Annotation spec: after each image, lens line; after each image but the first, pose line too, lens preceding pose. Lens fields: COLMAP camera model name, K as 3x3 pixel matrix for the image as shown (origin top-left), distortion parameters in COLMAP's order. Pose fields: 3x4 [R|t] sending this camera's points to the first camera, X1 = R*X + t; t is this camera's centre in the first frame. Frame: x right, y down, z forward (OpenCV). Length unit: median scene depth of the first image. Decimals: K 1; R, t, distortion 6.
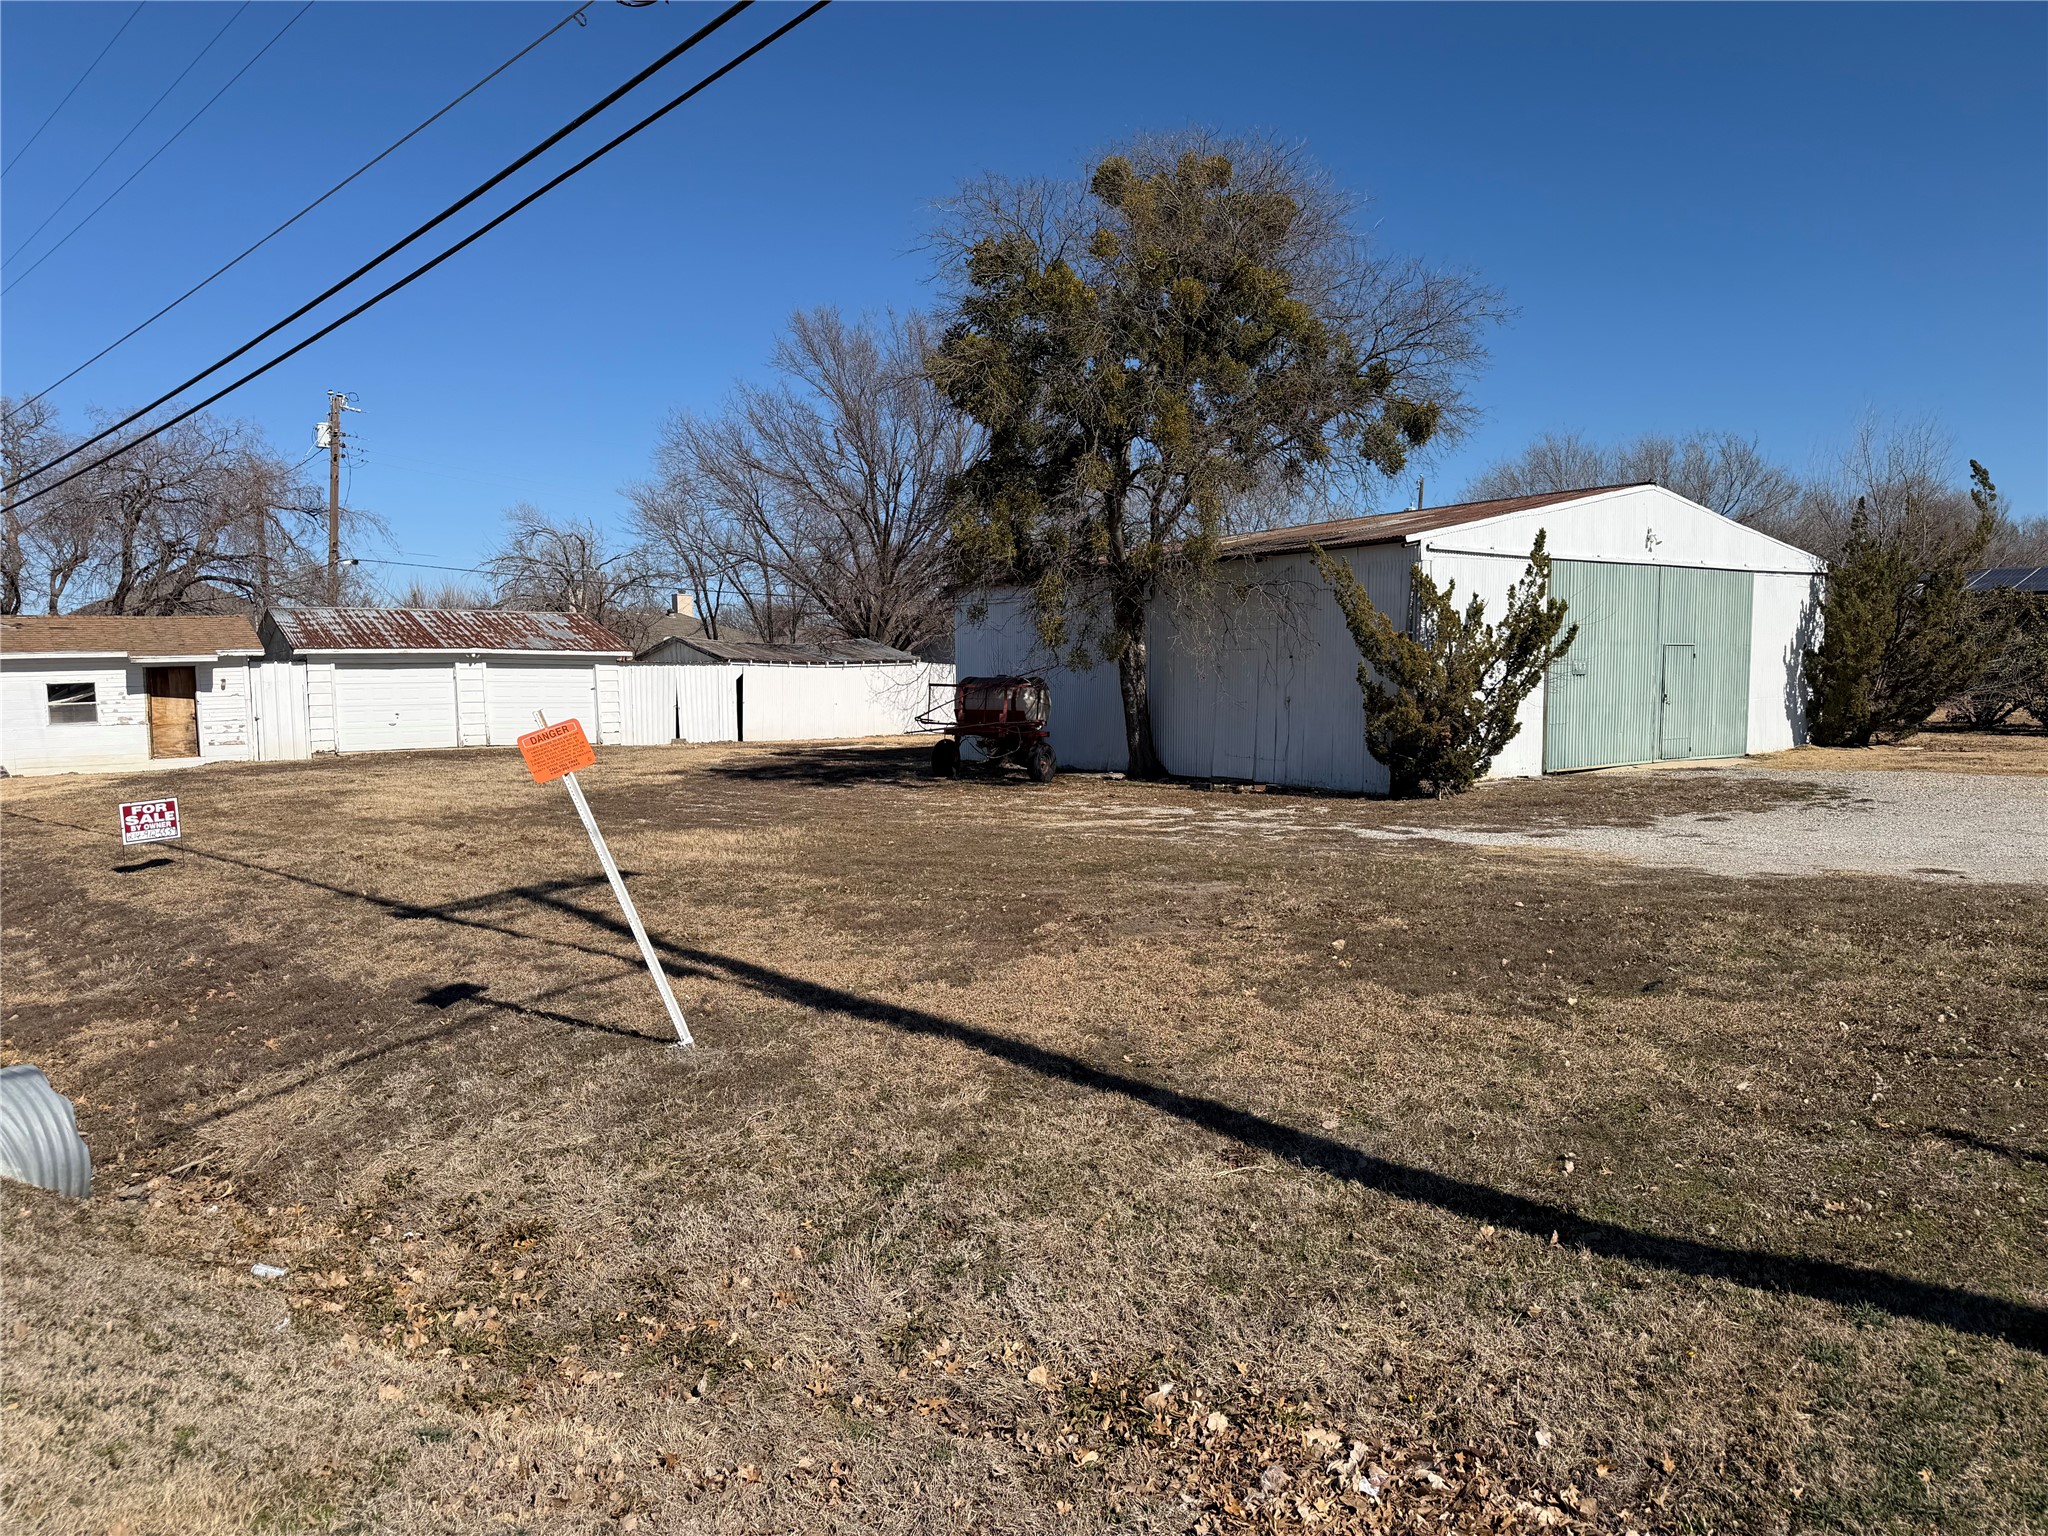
lens RADIAL K [[1438.9, 0, 1000.6], [0, 1438.9, 792.2], [0, 0, 1]] dist [0.068596, -0.079564]
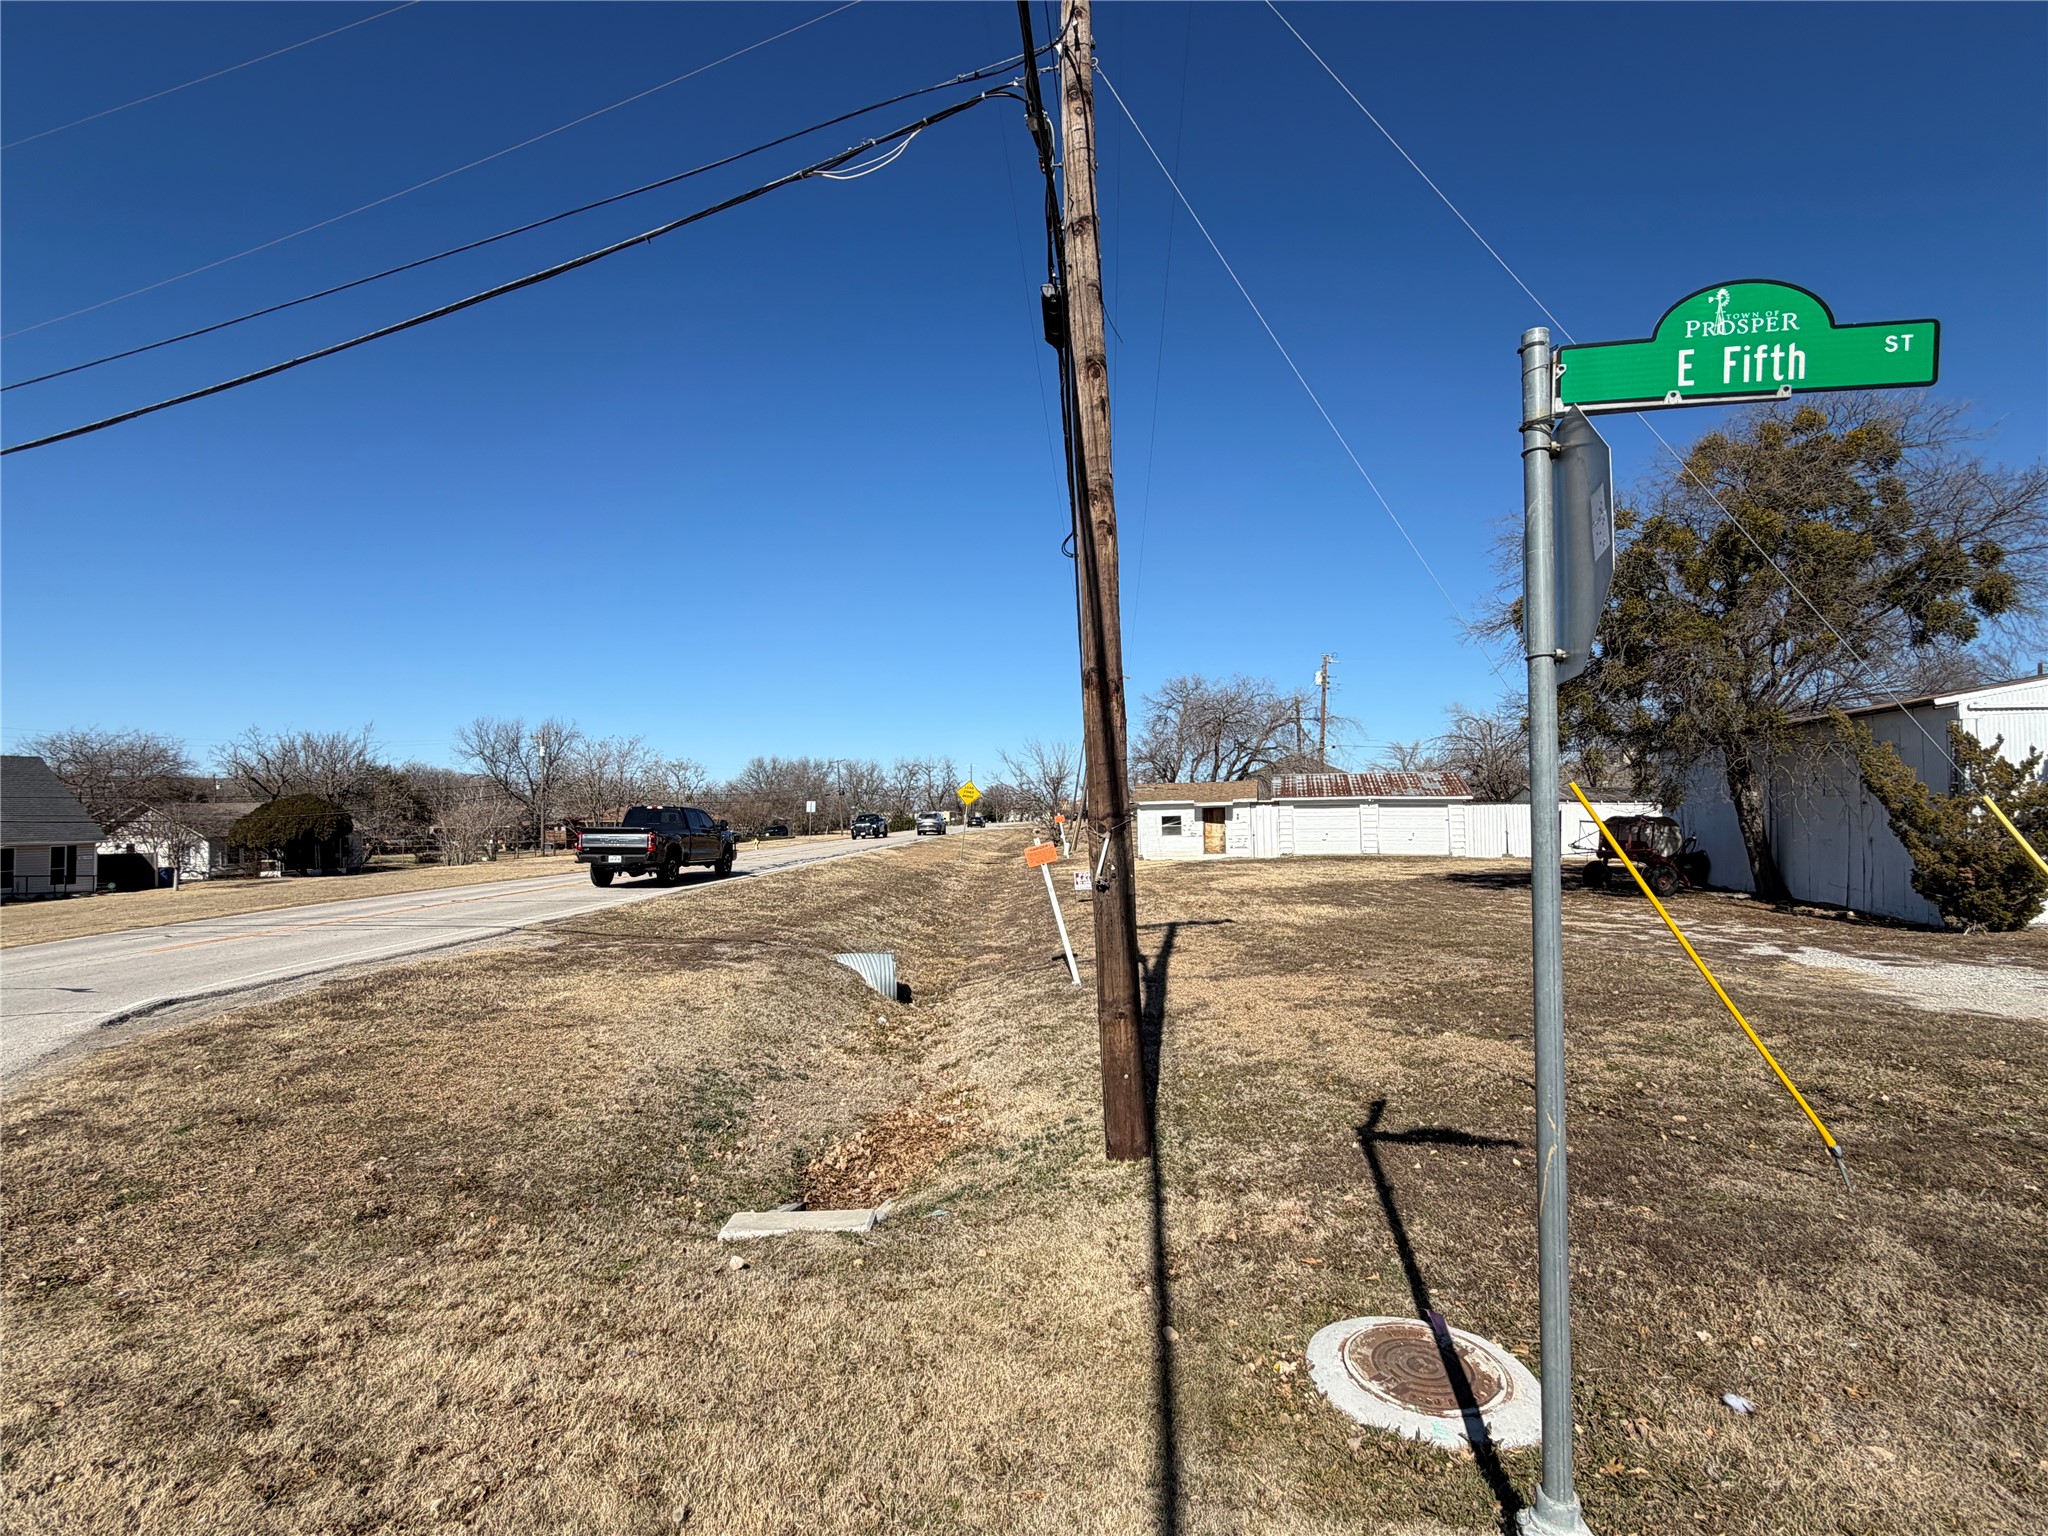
lens RADIAL K [[966.7, 0, 1031.1], [0, 966.7, 767.8], [0, 0, 1]] dist [0.000276, 0.000506]
pose [[0.634555, -0.031070, -0.772253, 0.279439], [-0.059676, 0.994239, -0.089036, -0.008269], [0.770571, 0.102583, 0.629045, -0.020241]]
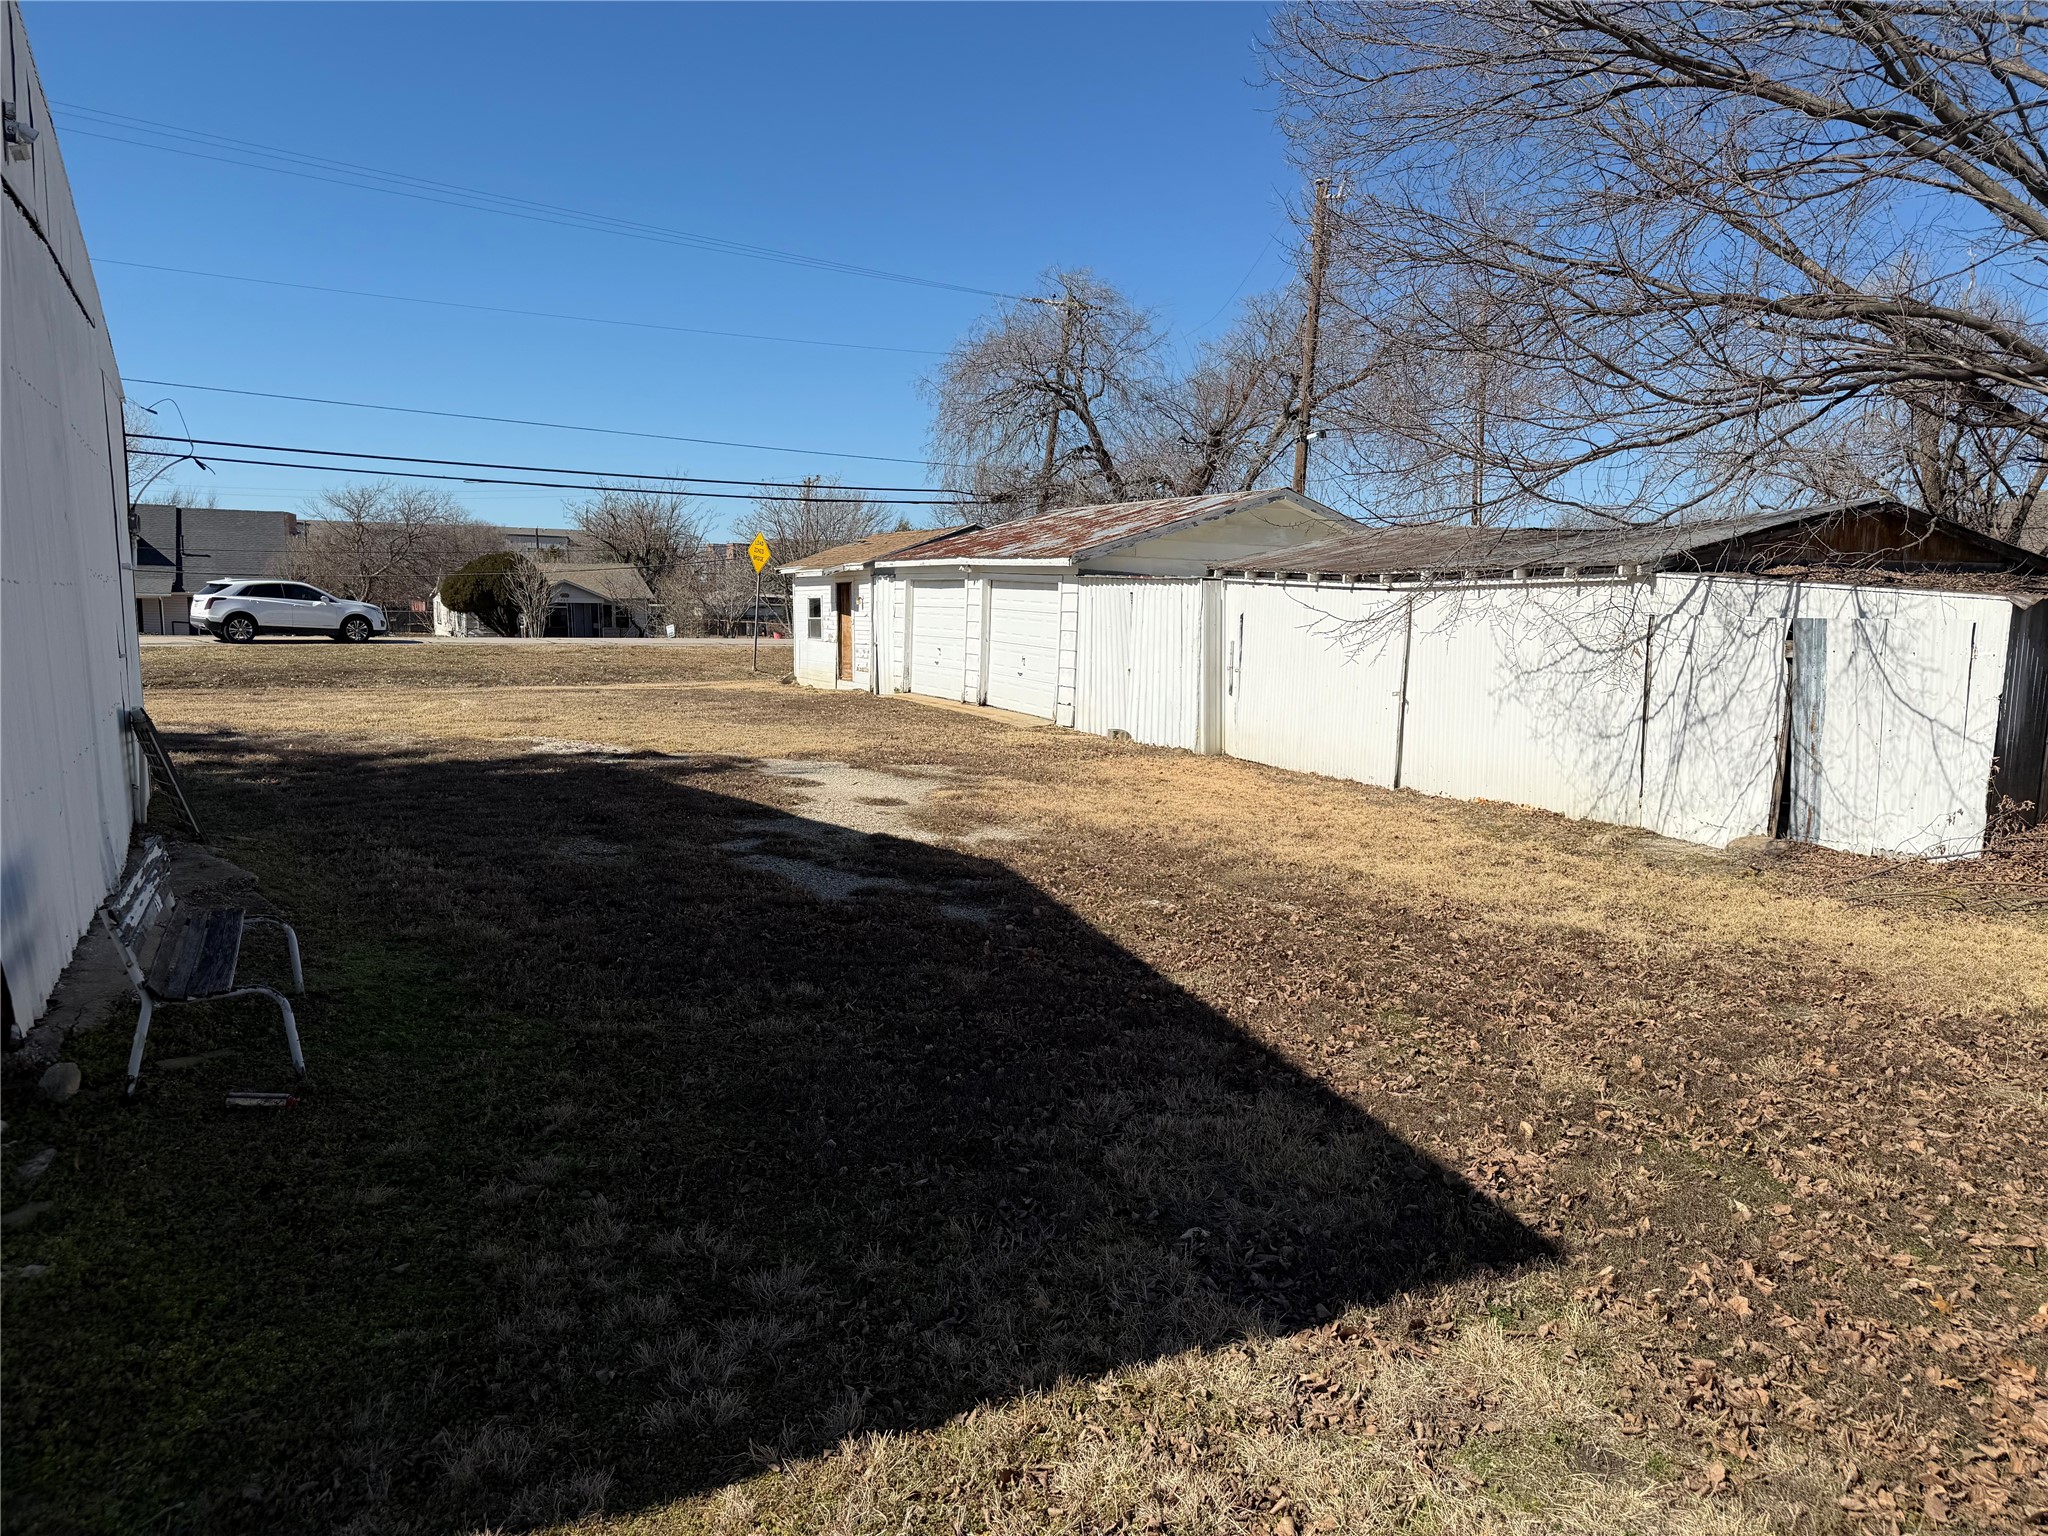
lens RADIAL K [[1391.6, 0, 1032.3], [0, 1391.6, 795.4], [0, 0, 1]] dist [0.229526, -0.212913]
pose [[-0.148276, 0.136730, -0.979448, 0.333618], [-0.117738, 0.980912, 0.154758, -0.102738], [0.981912, 0.138265, -0.129347, 1.226649]]
